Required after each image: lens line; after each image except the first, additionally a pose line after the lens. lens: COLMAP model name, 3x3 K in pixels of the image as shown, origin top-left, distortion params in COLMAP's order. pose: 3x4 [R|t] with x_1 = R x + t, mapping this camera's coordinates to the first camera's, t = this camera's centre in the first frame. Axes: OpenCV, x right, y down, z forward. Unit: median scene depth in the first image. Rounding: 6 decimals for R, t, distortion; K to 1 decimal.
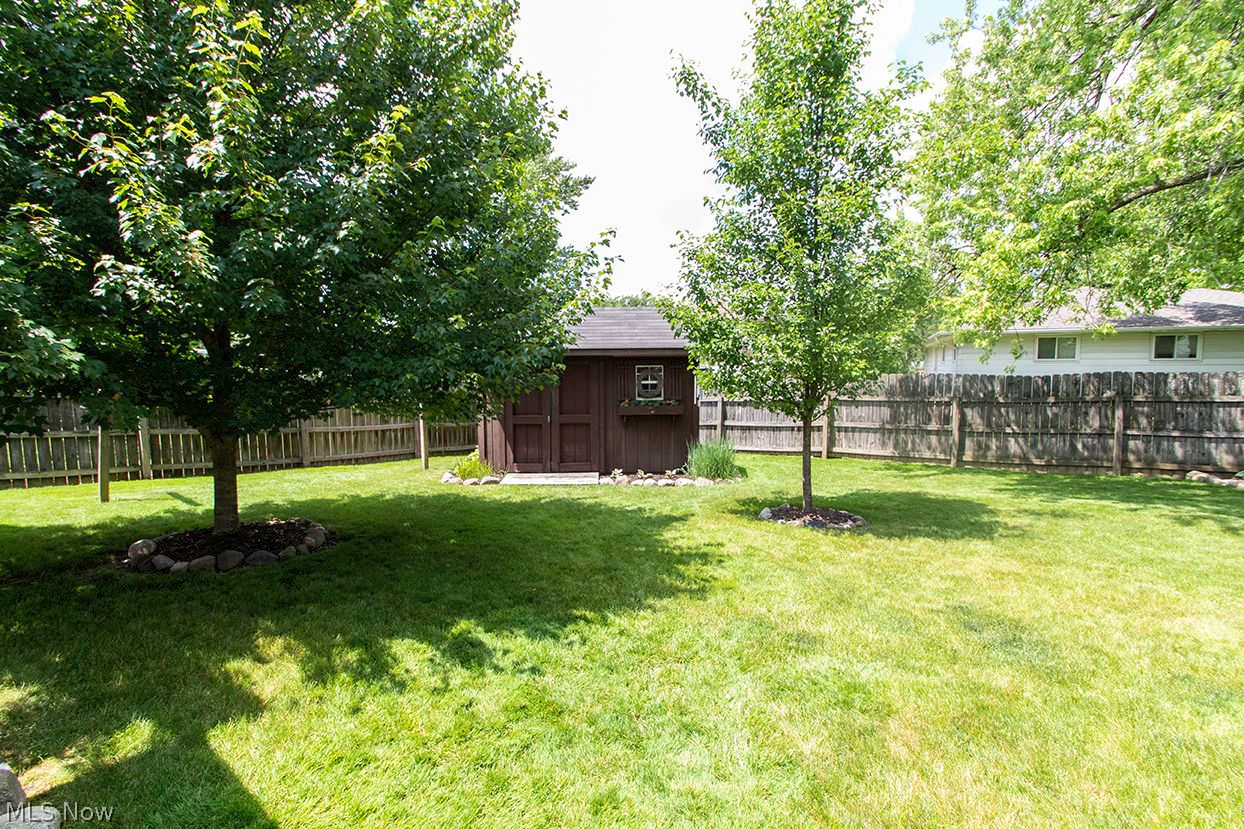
lens RADIAL K [[579.6, 0, 626.4], [0, 579.6, 415.8], [0, 0, 1]] dist [-0.001636, 0.000202]
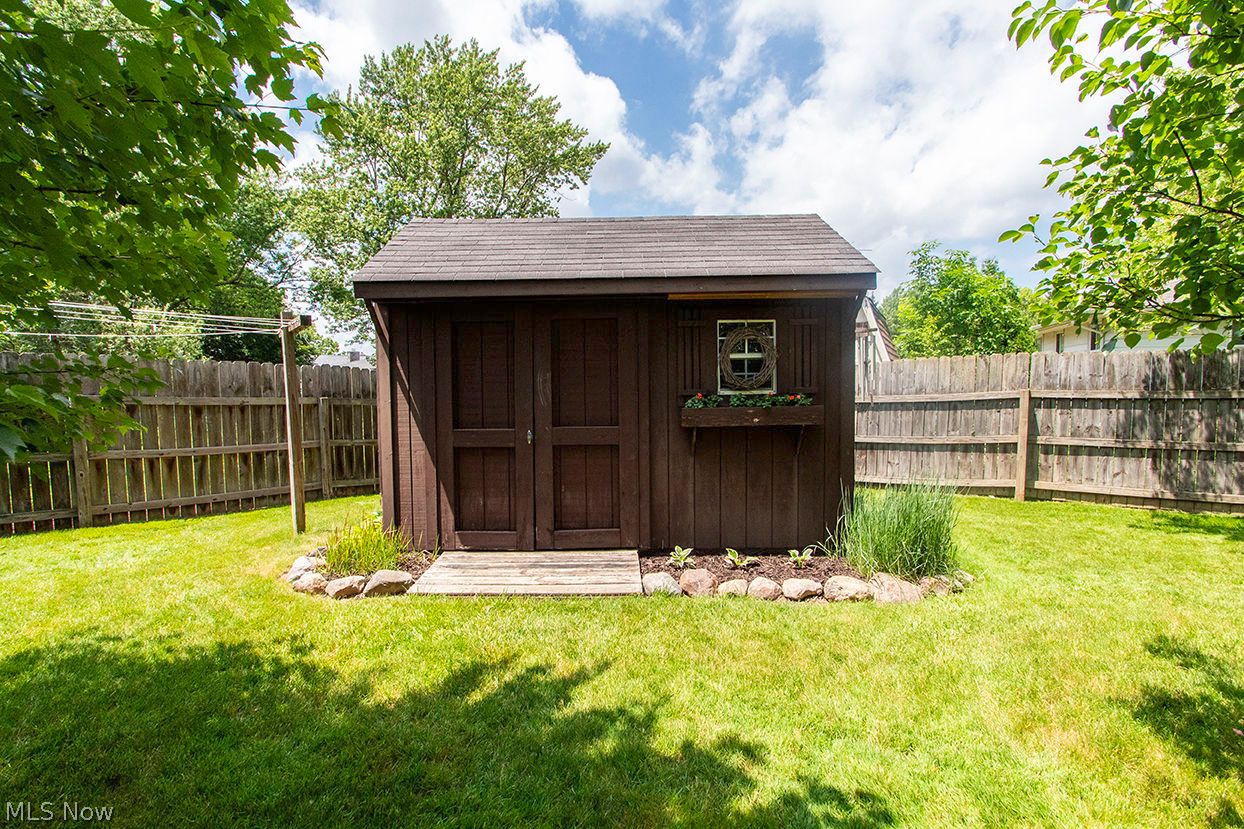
lens RADIAL K [[579.6, 0, 620.6], [0, 579.6, 411.3], [0, 0, 1]] dist [-0.001636, 0.000202]
pose [[0.999559, -0.004122, -0.029408, -0.046954], [0.003445, 0.999729, -0.023005, -0.003283], [0.029494, 0.022893, 0.999303, 0.529657]]
